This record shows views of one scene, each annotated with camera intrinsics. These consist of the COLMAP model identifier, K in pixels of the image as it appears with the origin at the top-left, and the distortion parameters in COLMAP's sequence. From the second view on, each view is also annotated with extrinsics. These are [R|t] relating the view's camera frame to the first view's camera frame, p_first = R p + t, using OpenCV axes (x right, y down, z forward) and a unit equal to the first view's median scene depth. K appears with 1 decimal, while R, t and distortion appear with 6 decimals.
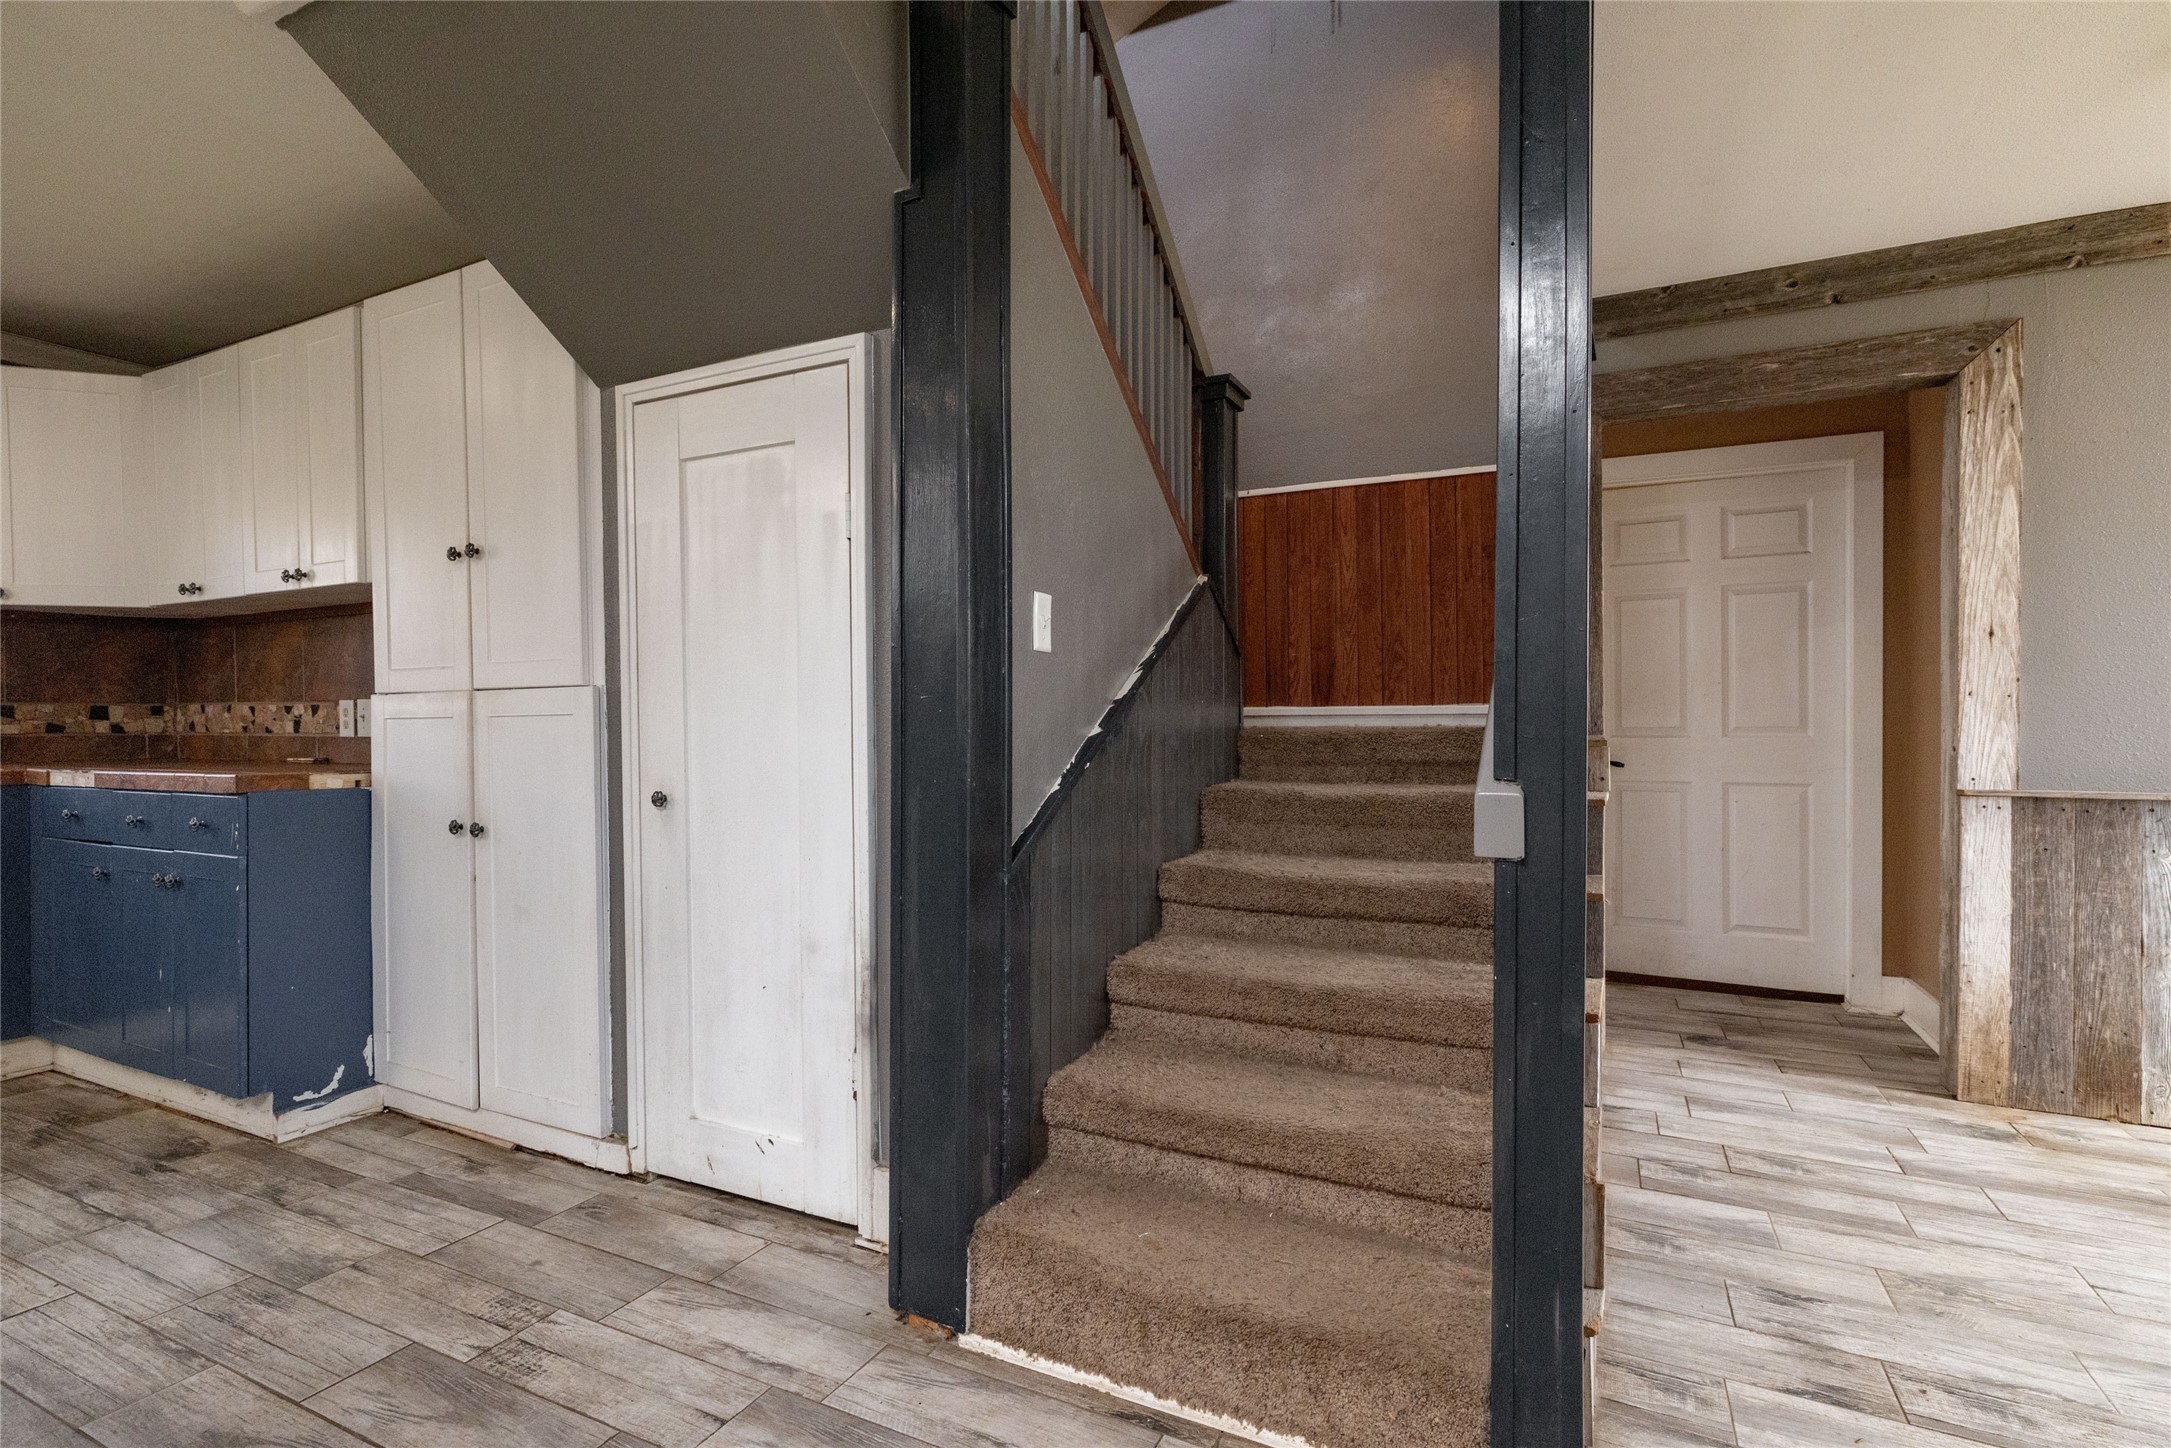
lens RADIAL K [[1031.8, 0, 1083.6], [0, 1031.8, 726.0], [0, 0, 1]] dist [-0.000749, 0.001053]
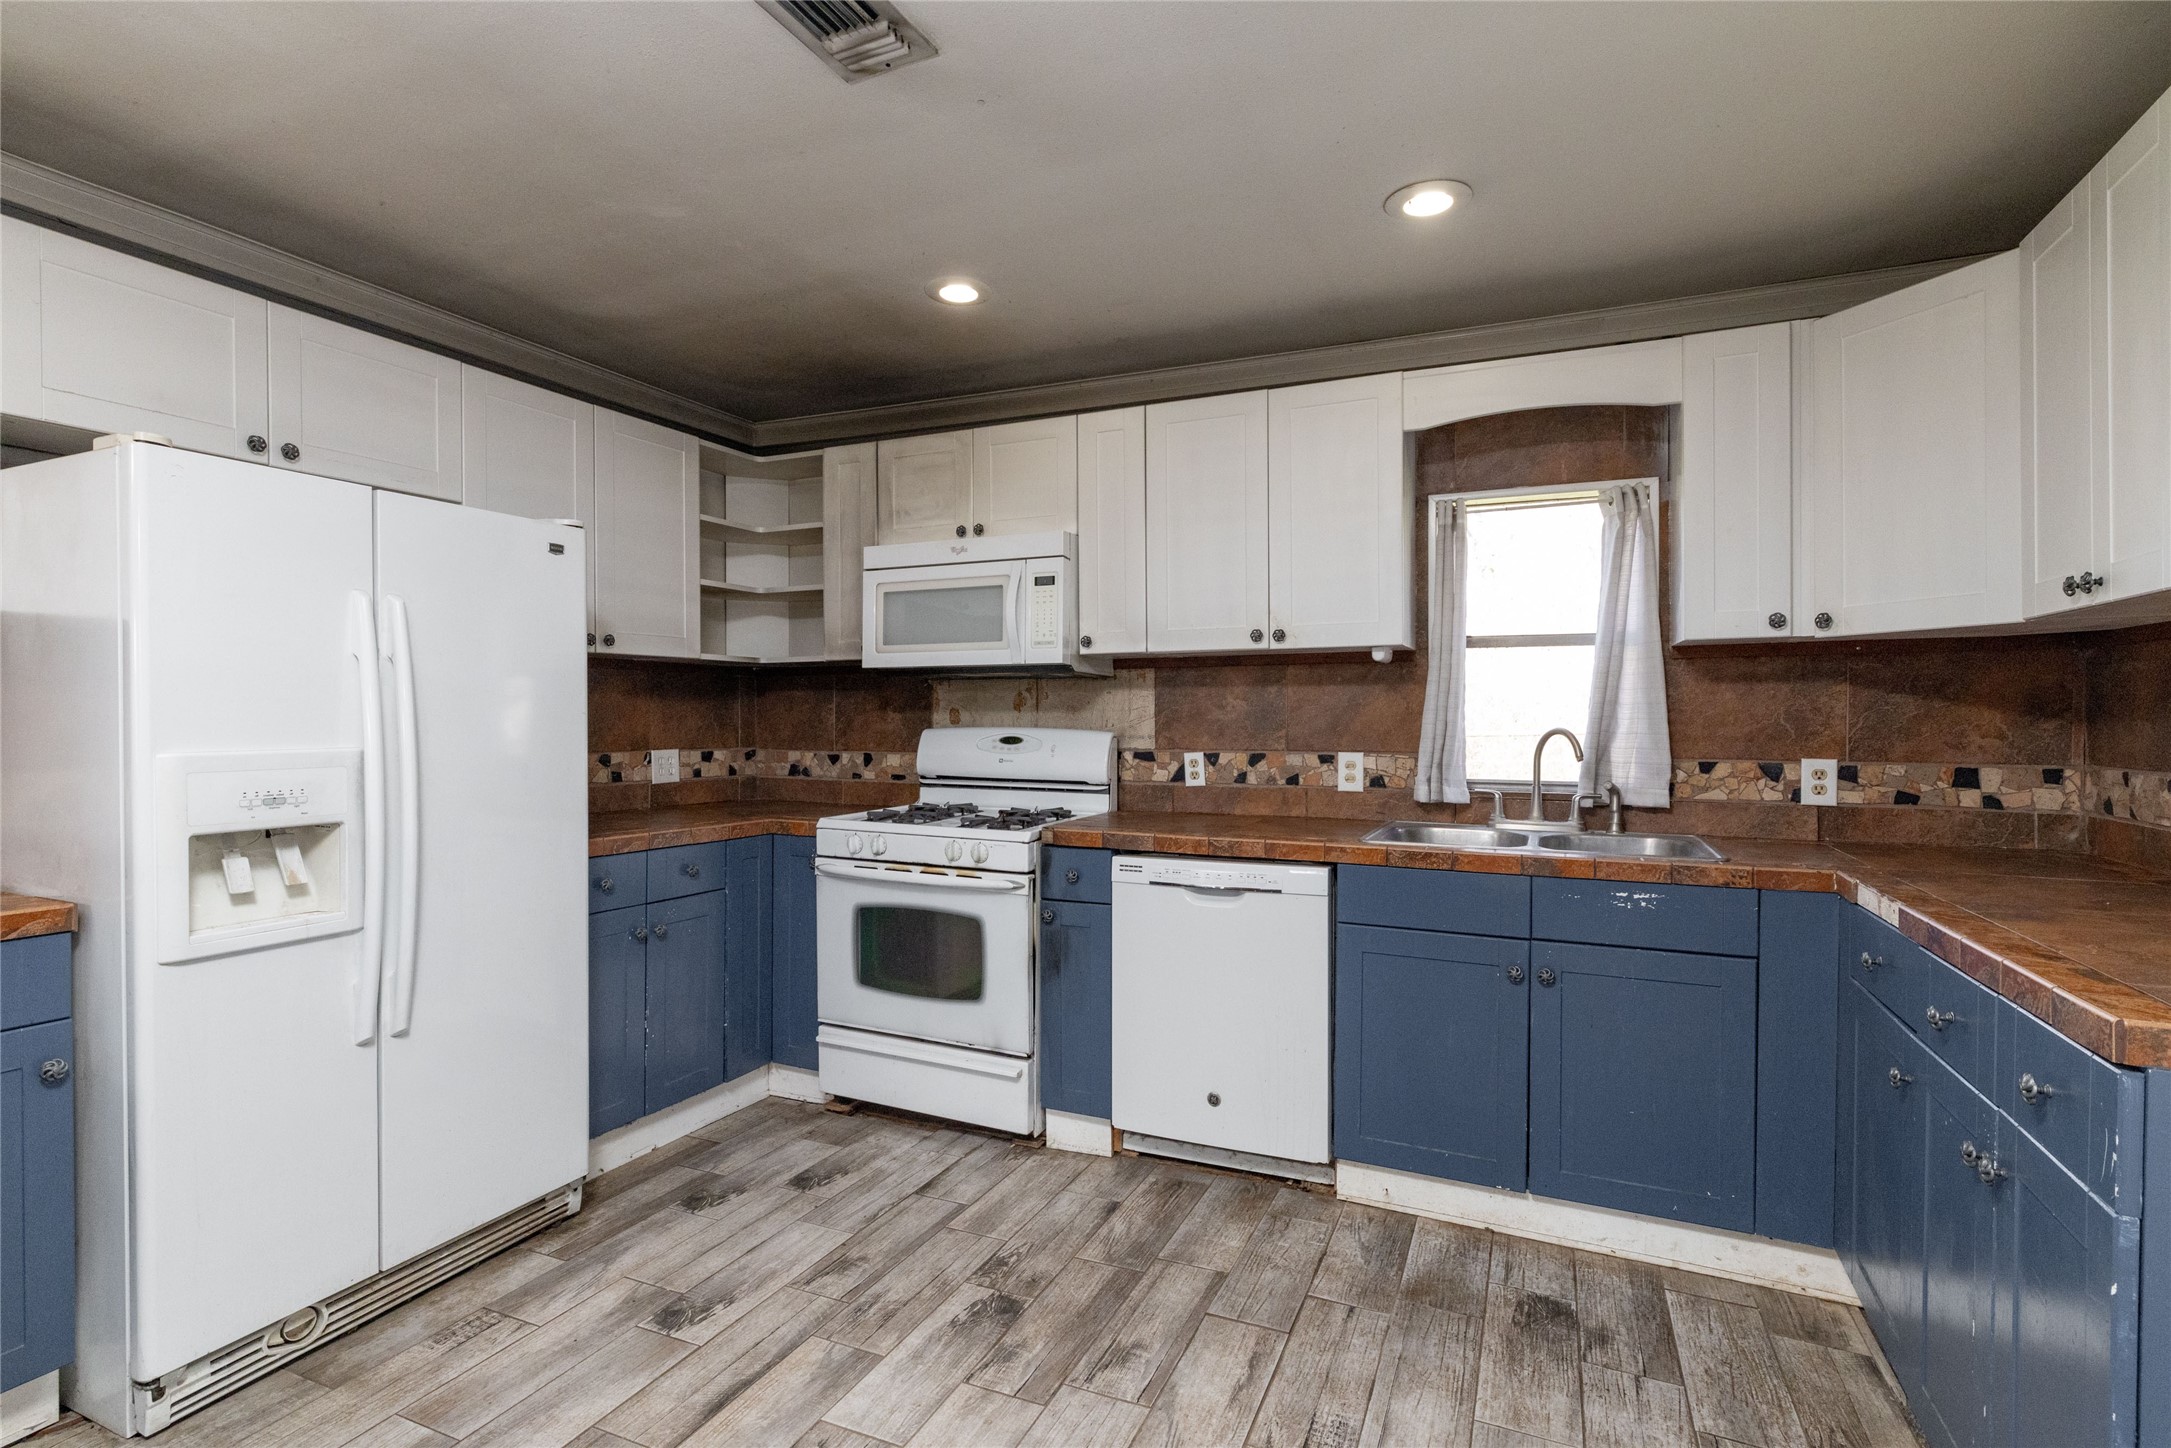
lens RADIAL K [[1031.8, 0, 1087.1], [0, 1031.8, 726.8], [0, 0, 1]] dist [-0.000749, 0.001053]
pose [[0.037277, 0.014463, -0.999200, -0.451596], [-0.010269, 0.999848, 0.014089, -0.080077], [0.999252, 0.009735, 0.037420, 0.608619]]
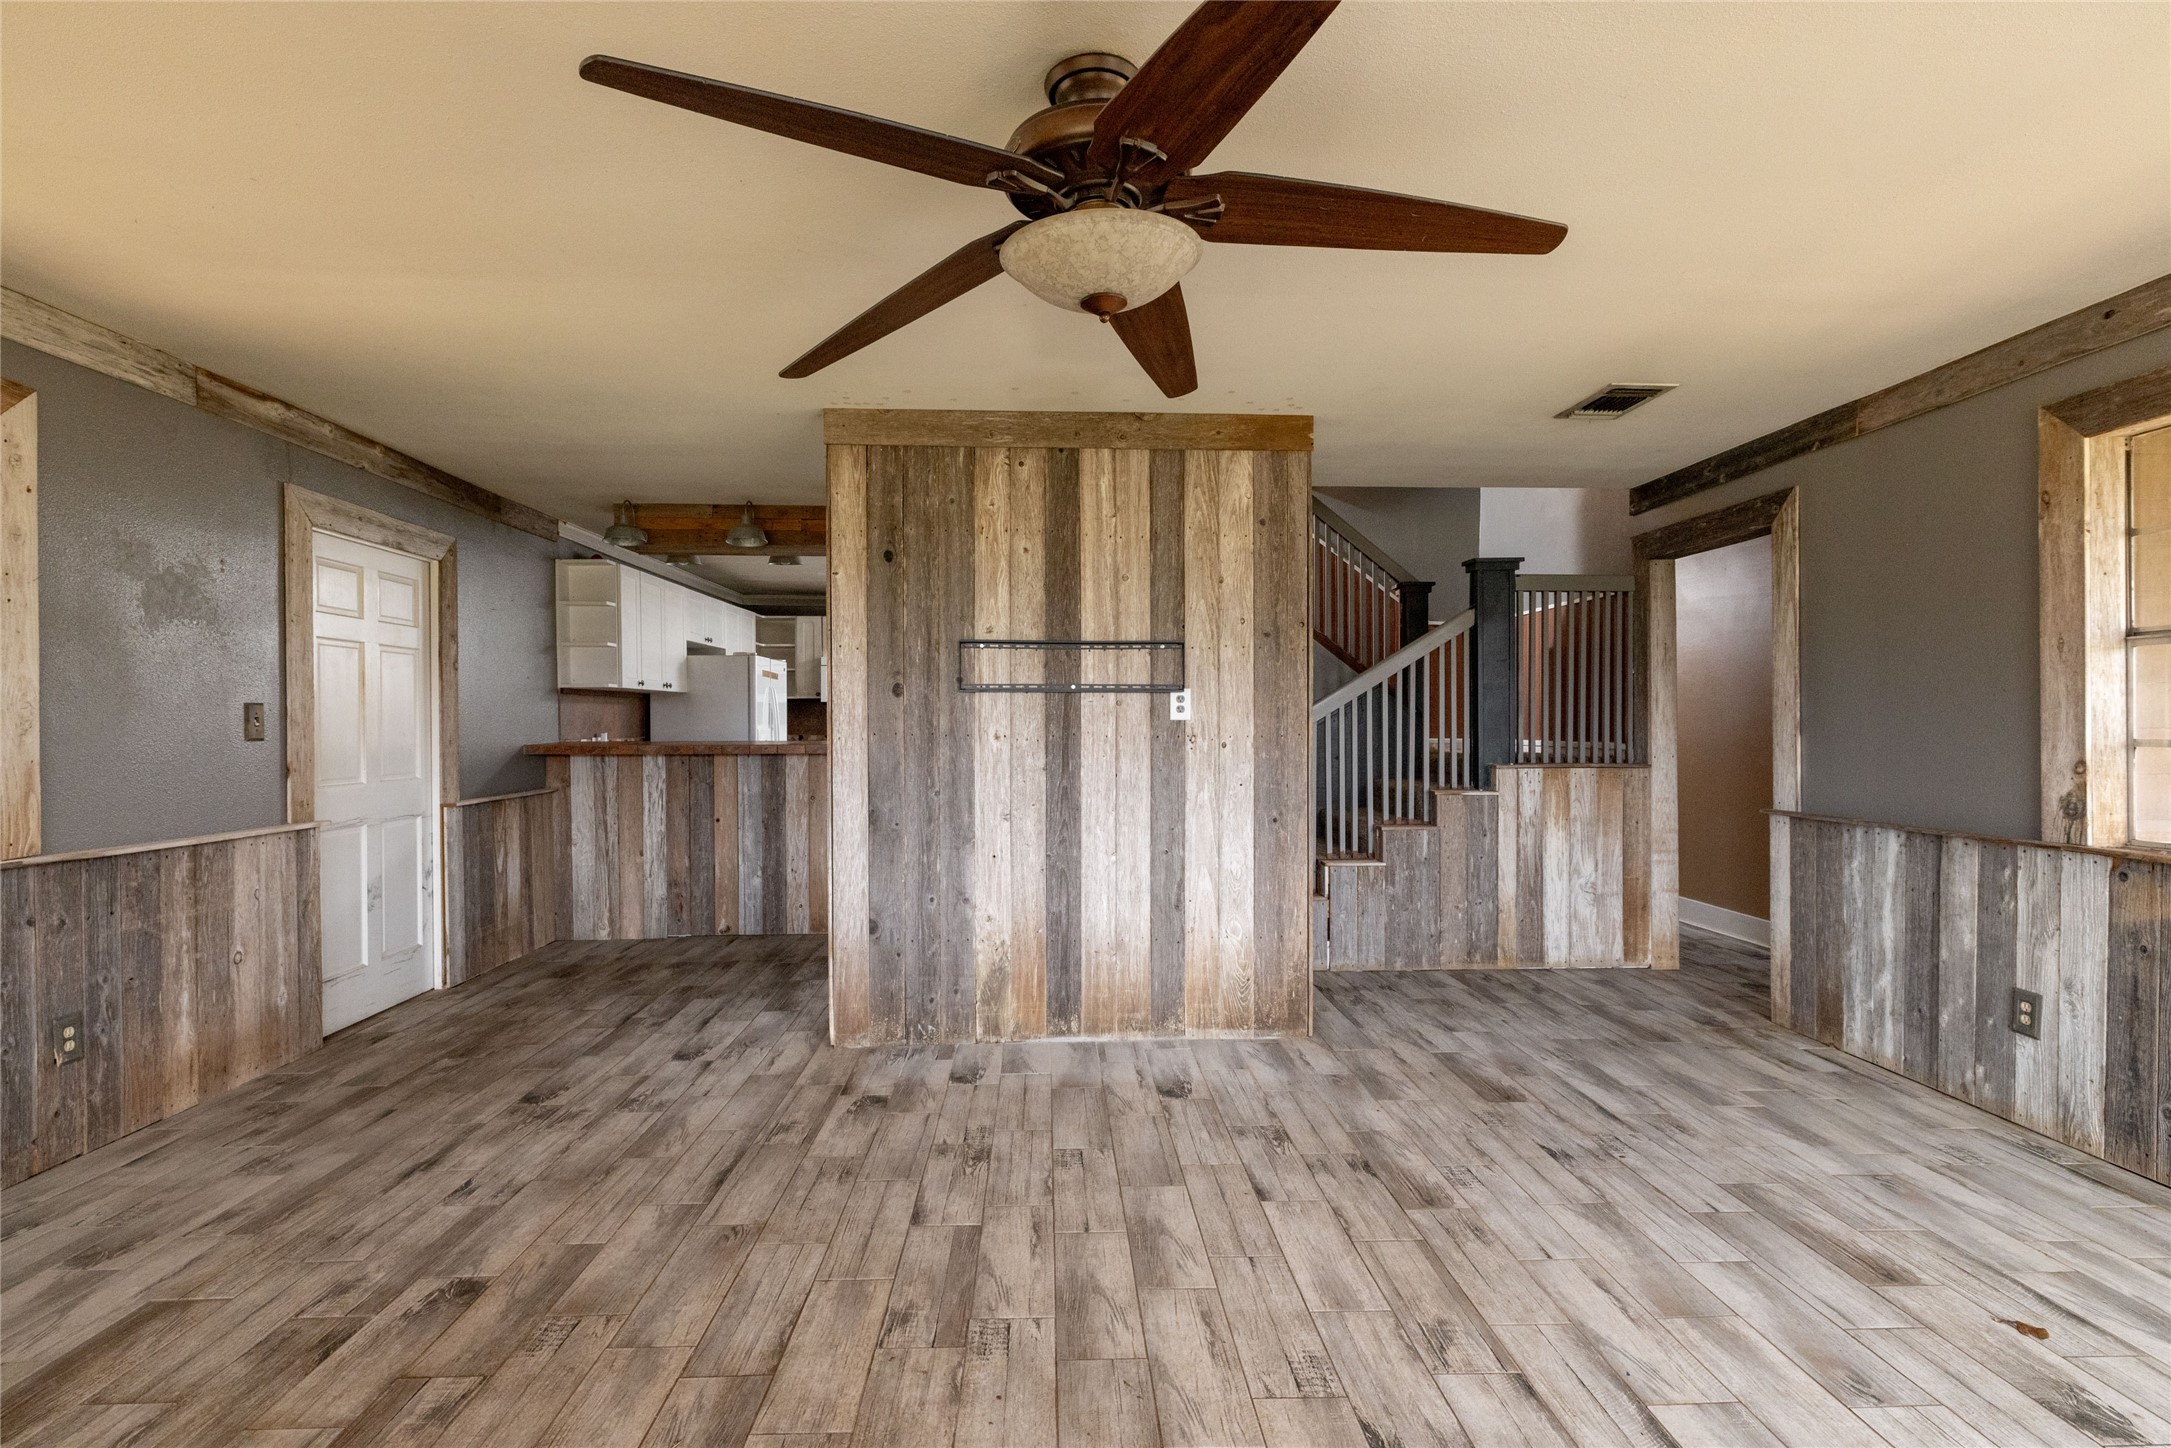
lens RADIAL K [[1031.8, 0, 1084.6], [0, 1031.8, 728.5], [0, 0, 1]] dist [-0.000749, 0.001053]
pose [[0.481823, 0.007232, -0.876239, 2.018705], [-0.005937, 0.999970, 0.004989, -0.066282], [0.876248, 0.002798, 0.481852, -0.681380]]
